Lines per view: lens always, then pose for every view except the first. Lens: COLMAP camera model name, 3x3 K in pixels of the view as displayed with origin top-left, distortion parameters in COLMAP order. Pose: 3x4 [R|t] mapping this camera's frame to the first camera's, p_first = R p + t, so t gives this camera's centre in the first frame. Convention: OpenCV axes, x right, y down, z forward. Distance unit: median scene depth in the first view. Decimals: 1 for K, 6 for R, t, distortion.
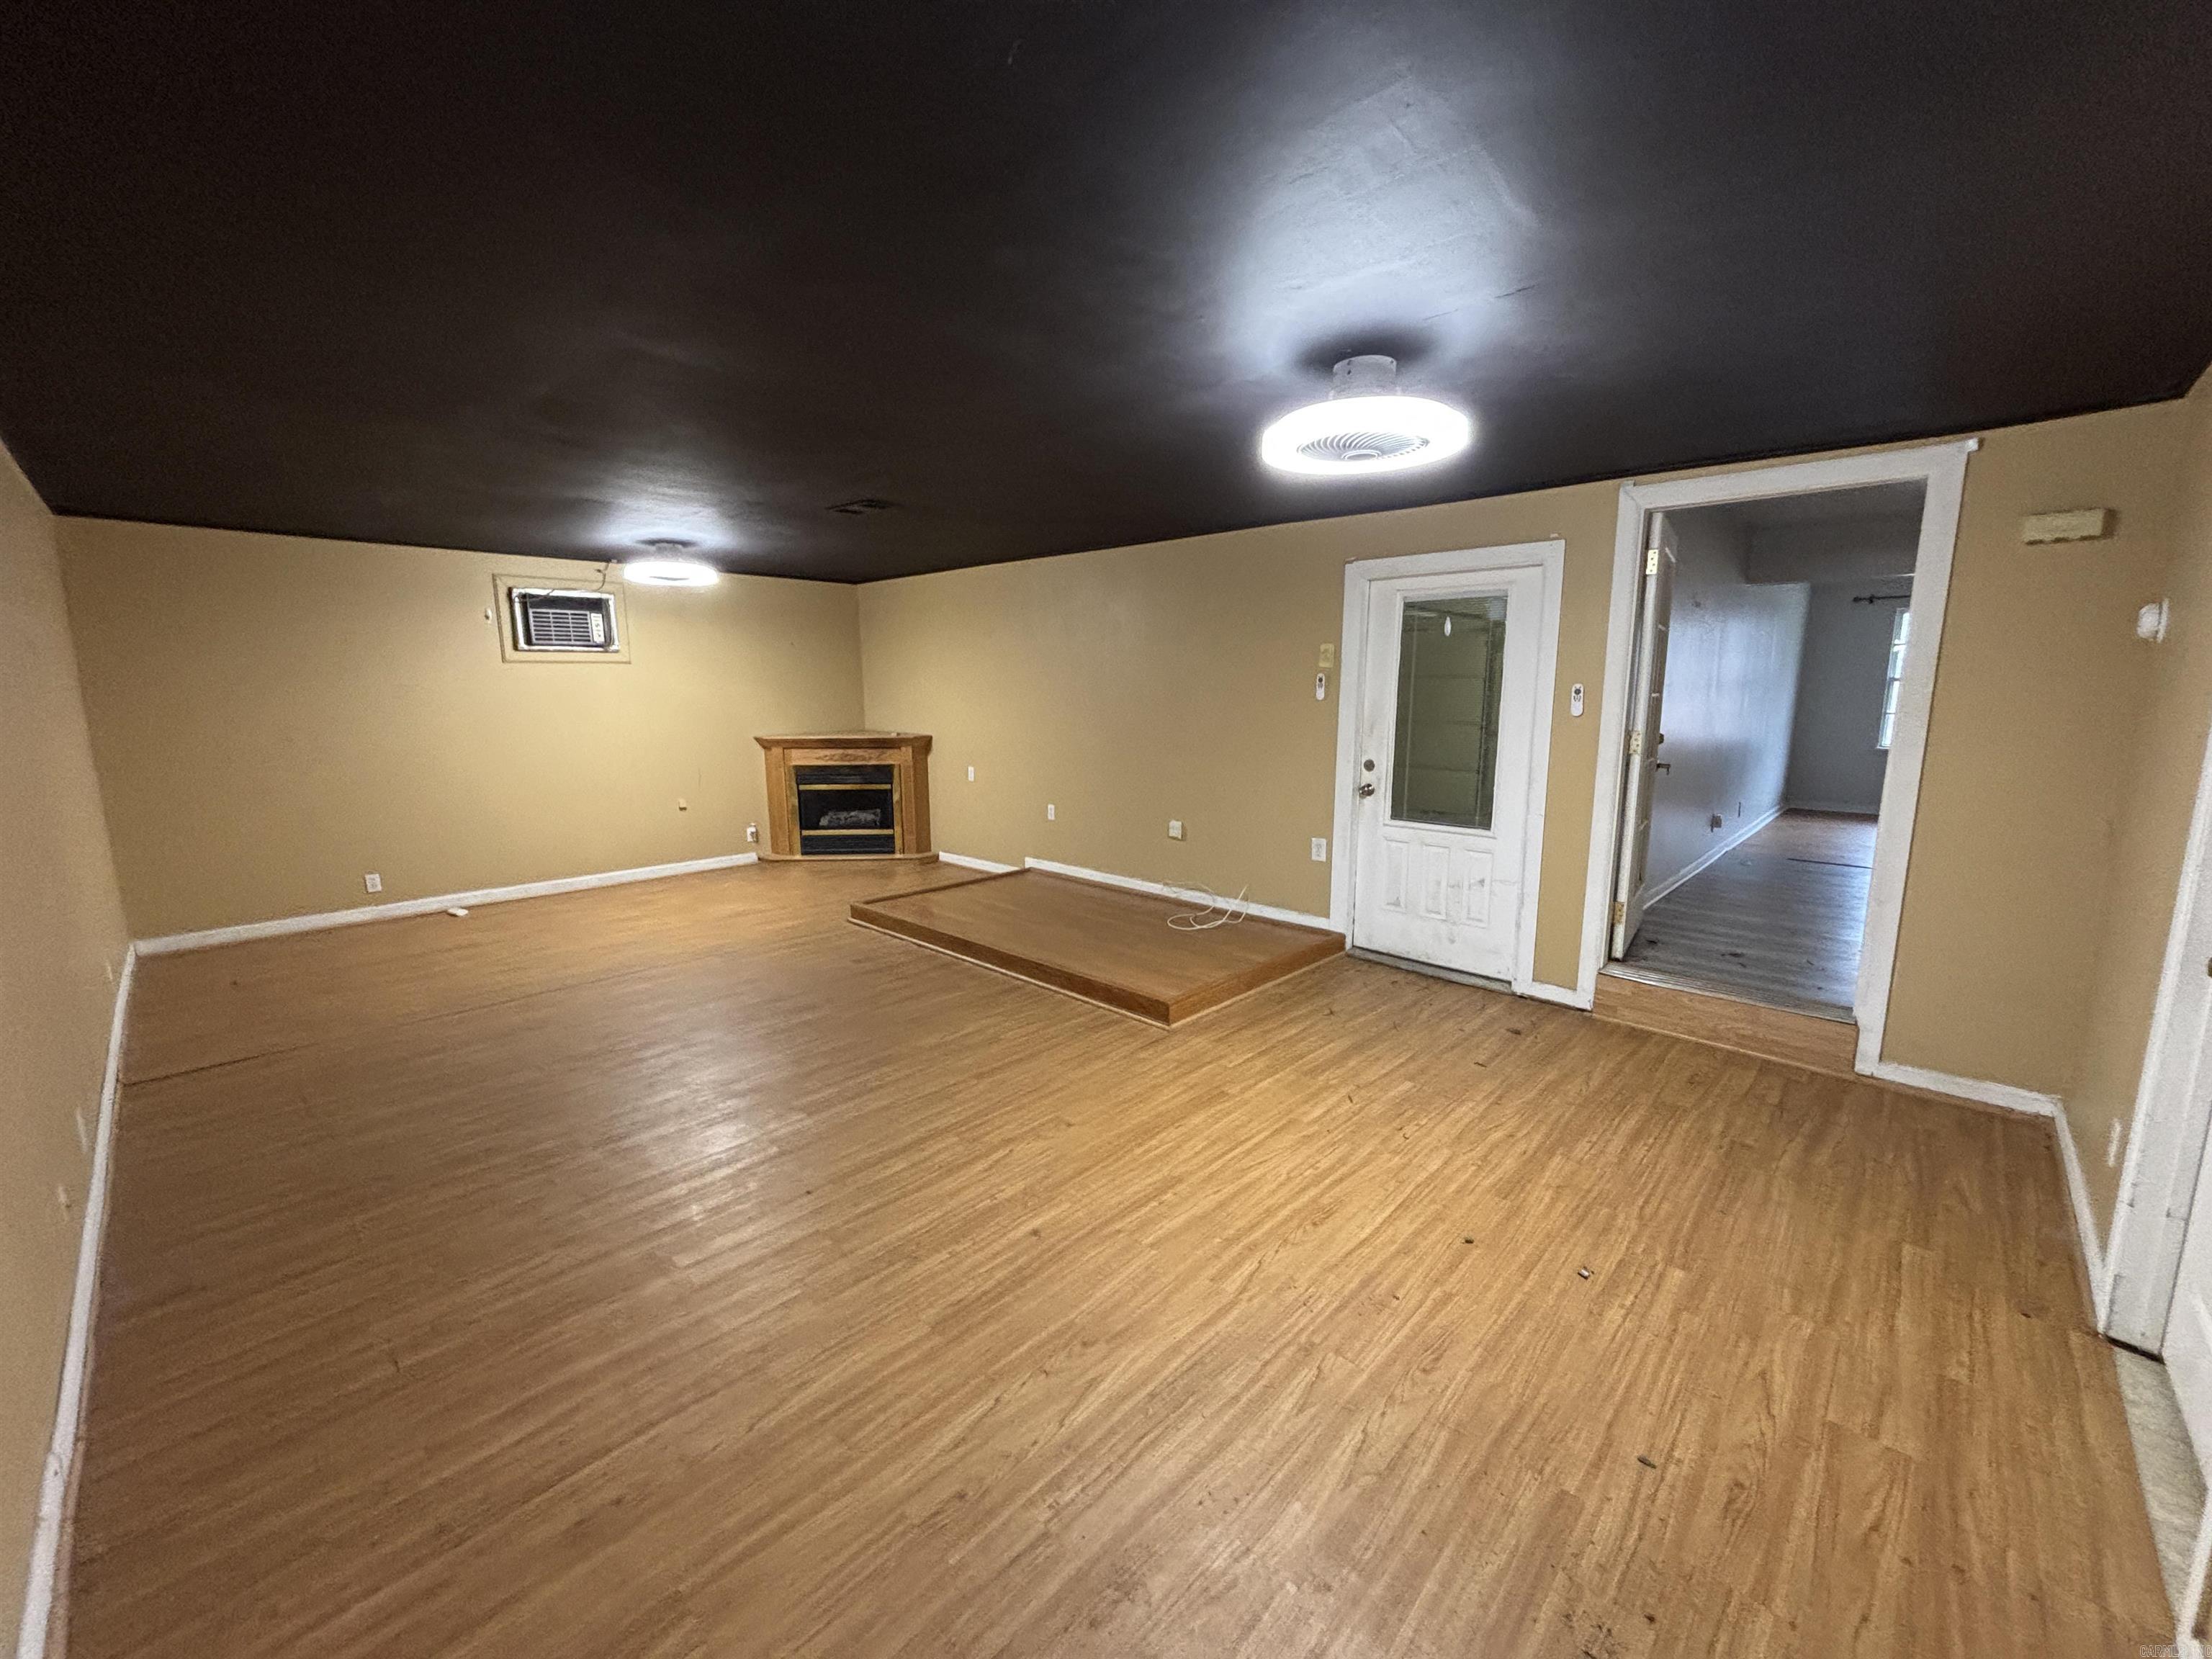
lens RADIAL K [[902.6, 0, 1105.3], [0, 902.6, 836.6], [0, 0, 1]] dist [0.003061, 0.002265]
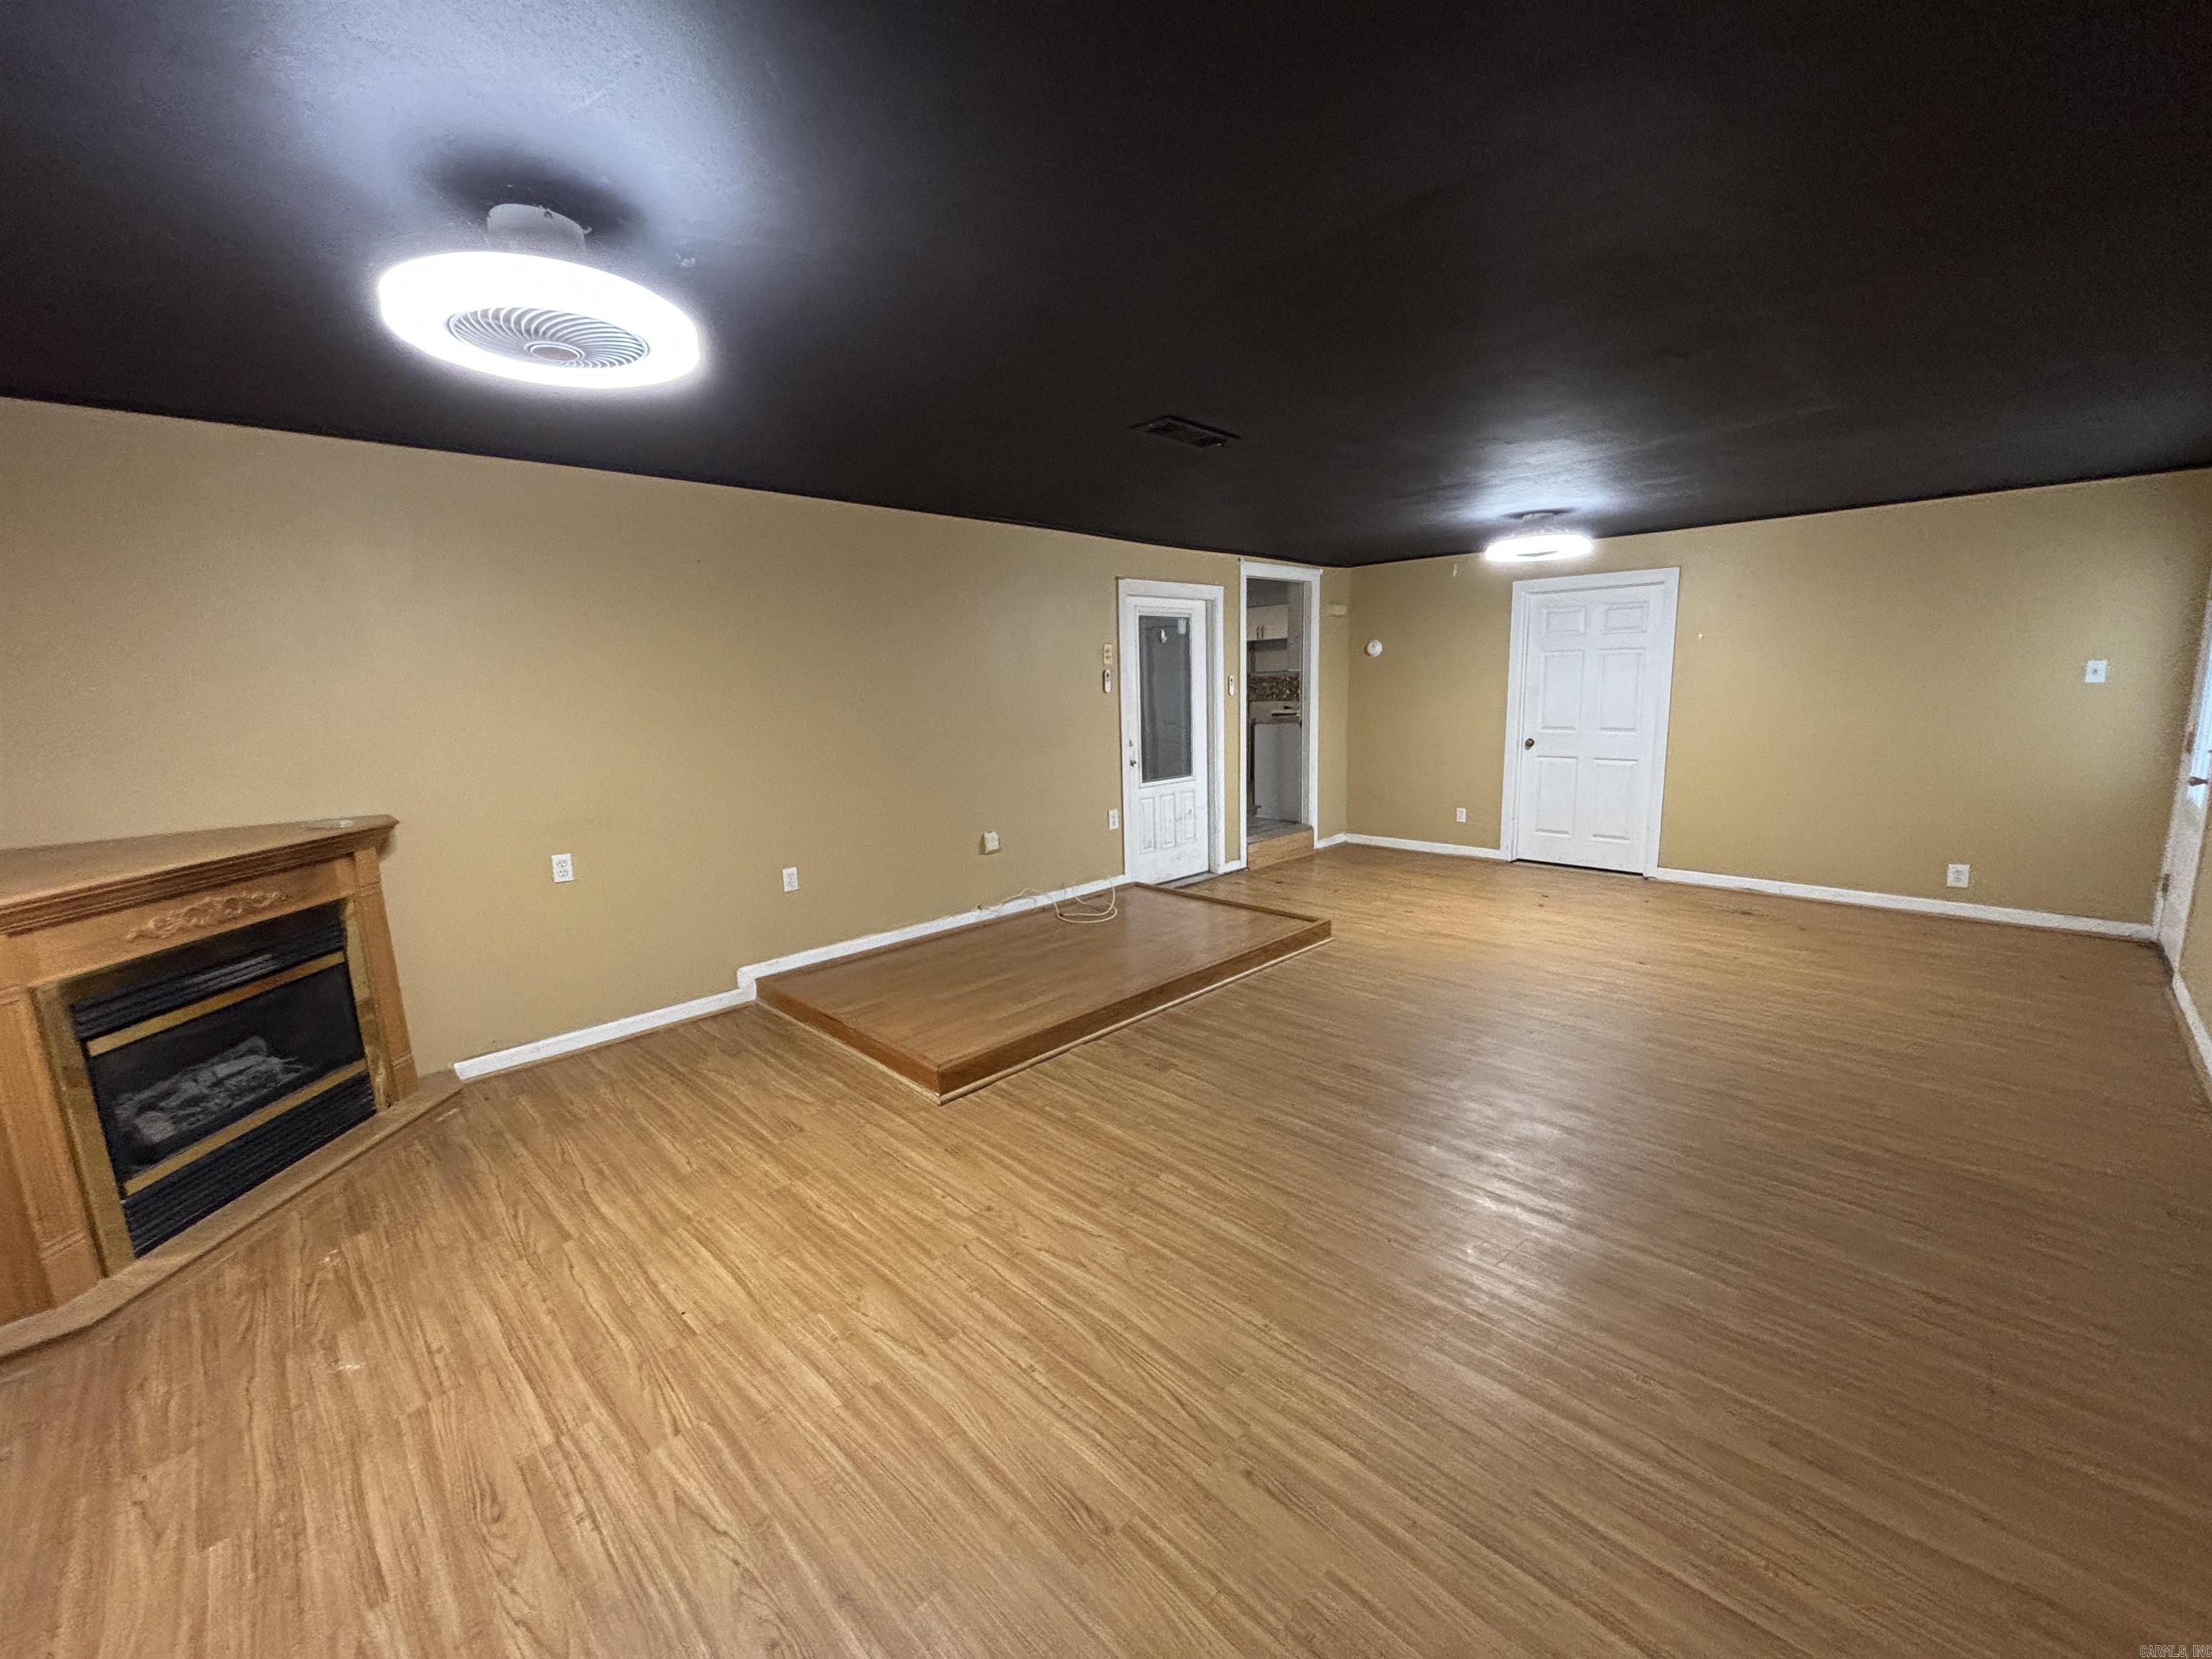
lens RADIAL K [[902.6, 0, 1114.5], [0, 902.6, 828.0], [0, 0, 1]] dist [0.003061, 0.002265]
pose [[0.021176, -0.166110, 0.985880, -1.447371], [0.193771, 0.968085, 0.158950, -0.253311], [-0.980818, 0.187669, 0.052687, 1.477003]]
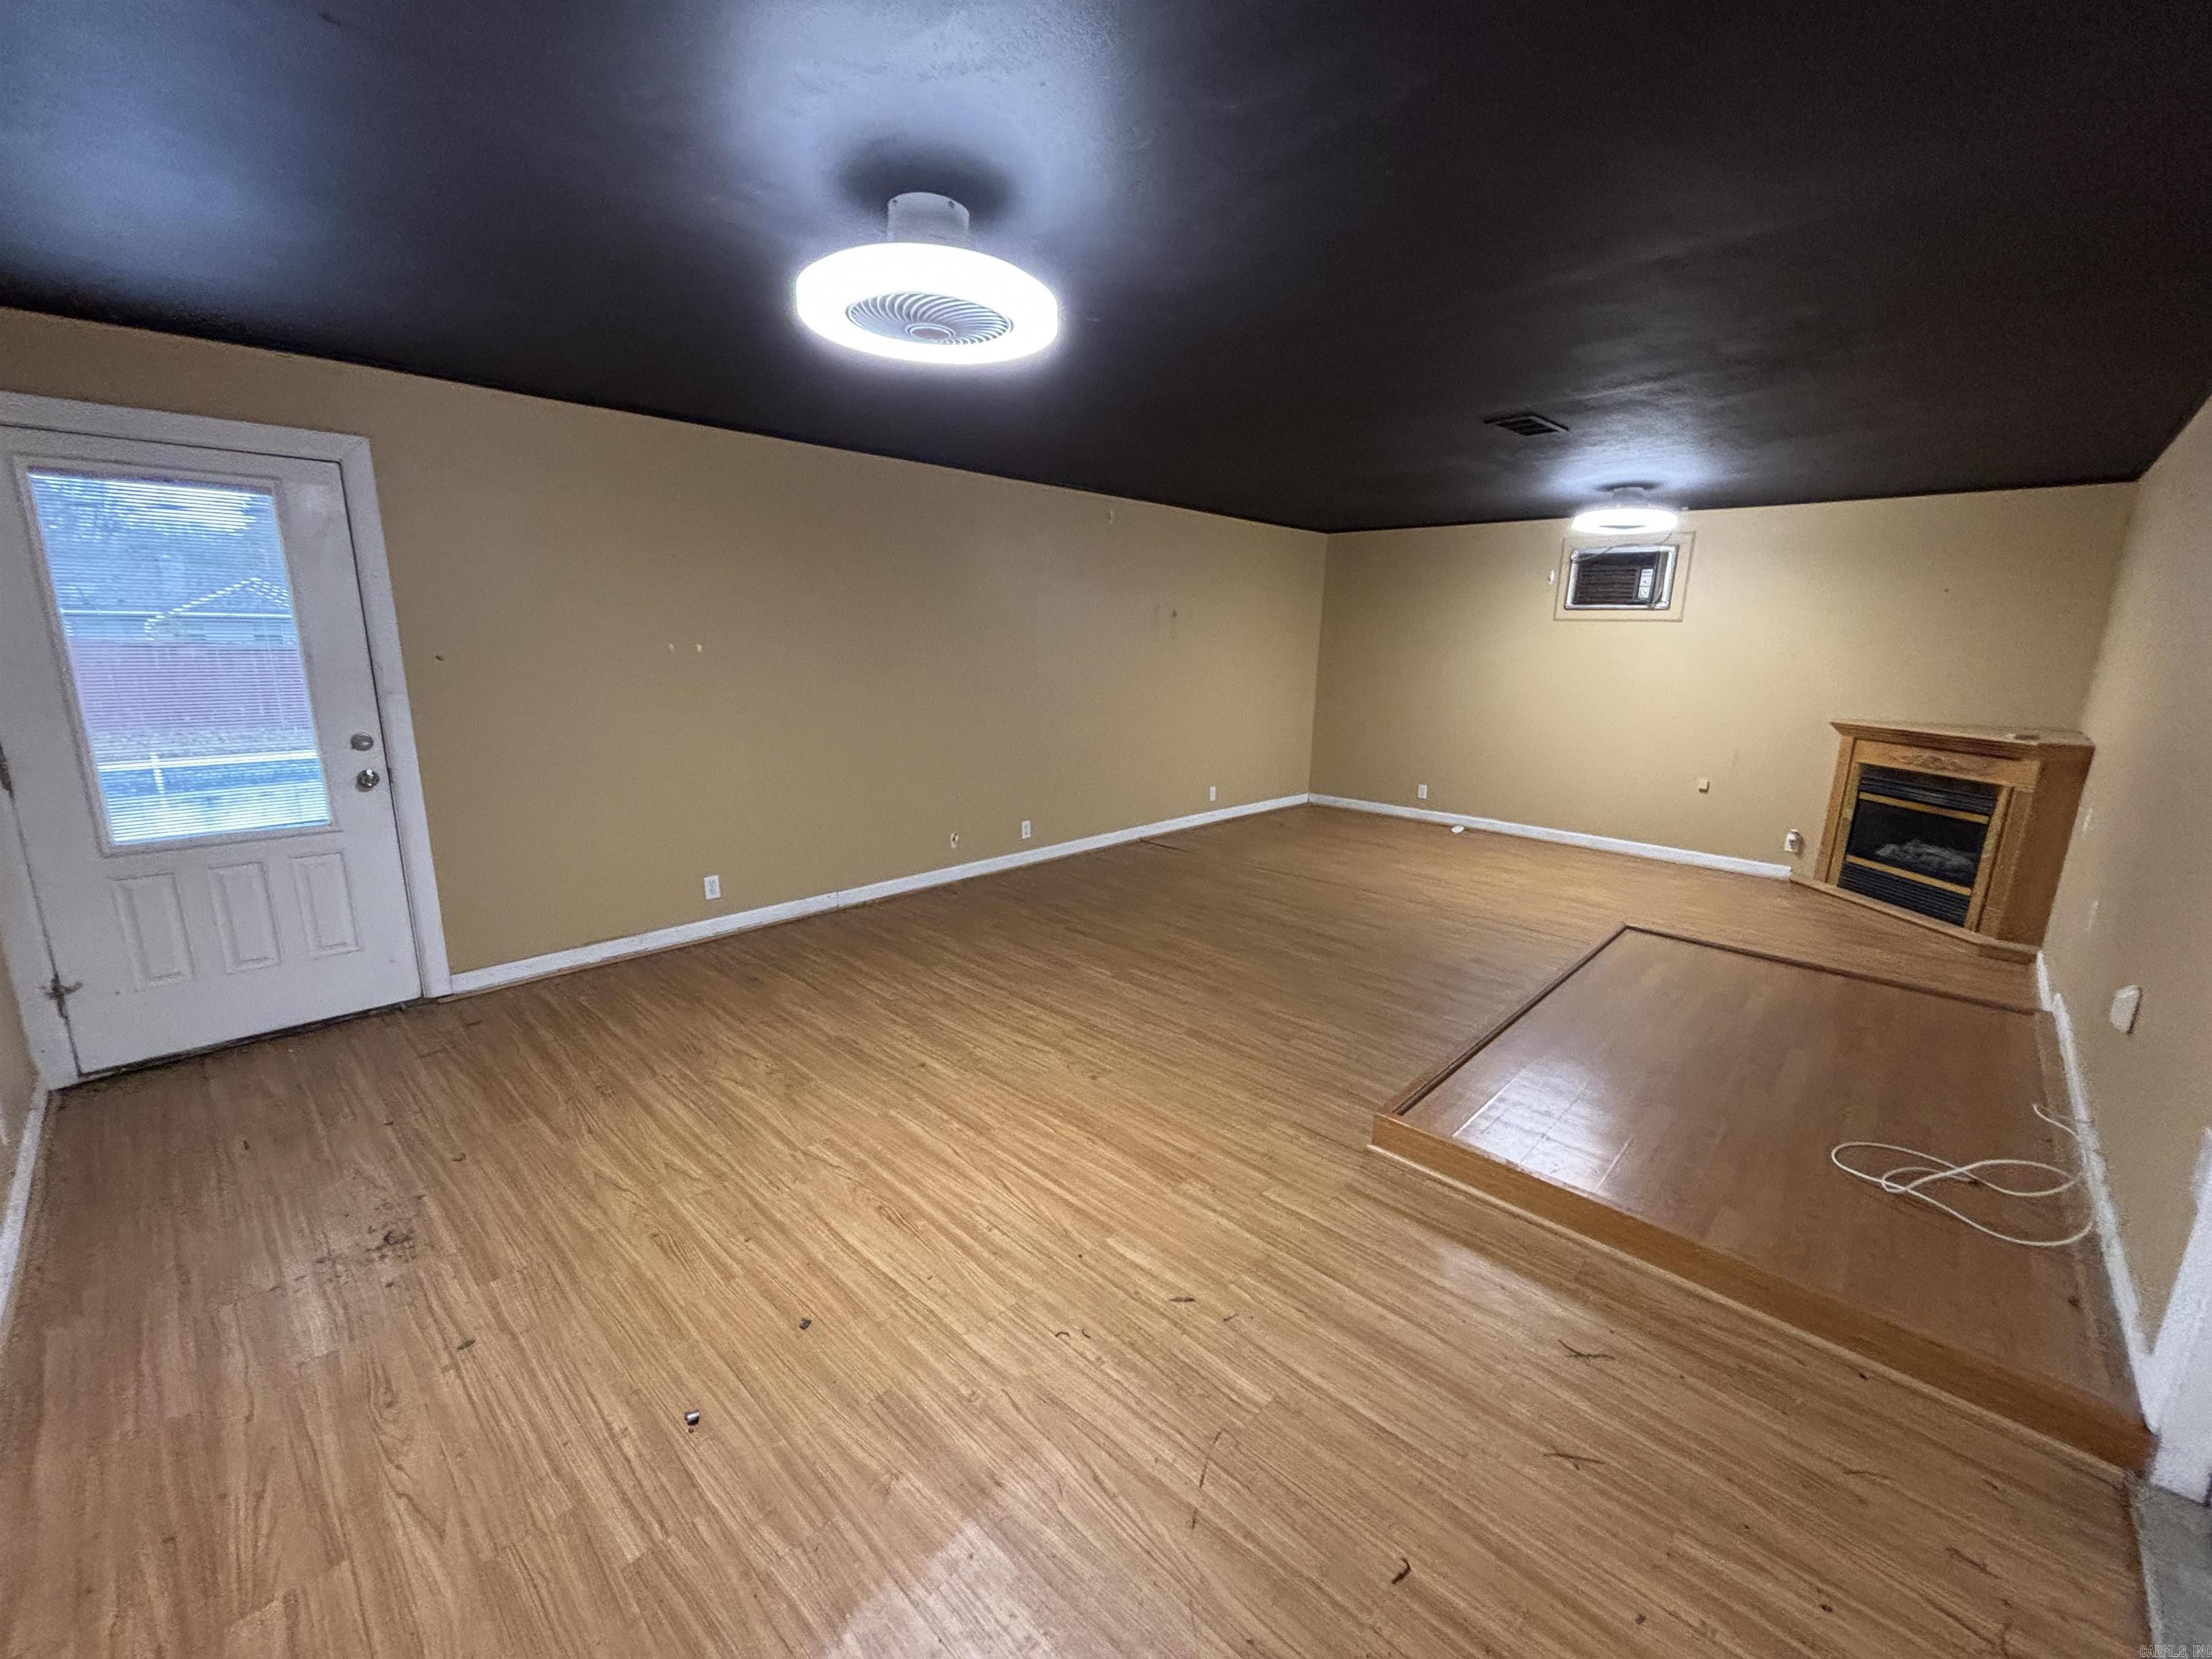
lens RADIAL K [[902.6, 0, 1099.4], [0, 902.6, 825.4], [0, 0, 1]] dist [0.003061, 0.002265]
pose [[-0.011348, 0.212620, -0.977069, 0.843852], [-0.188804, 0.959100, 0.210903, -0.155515], [0.981949, 0.186868, 0.029259, 0.888117]]
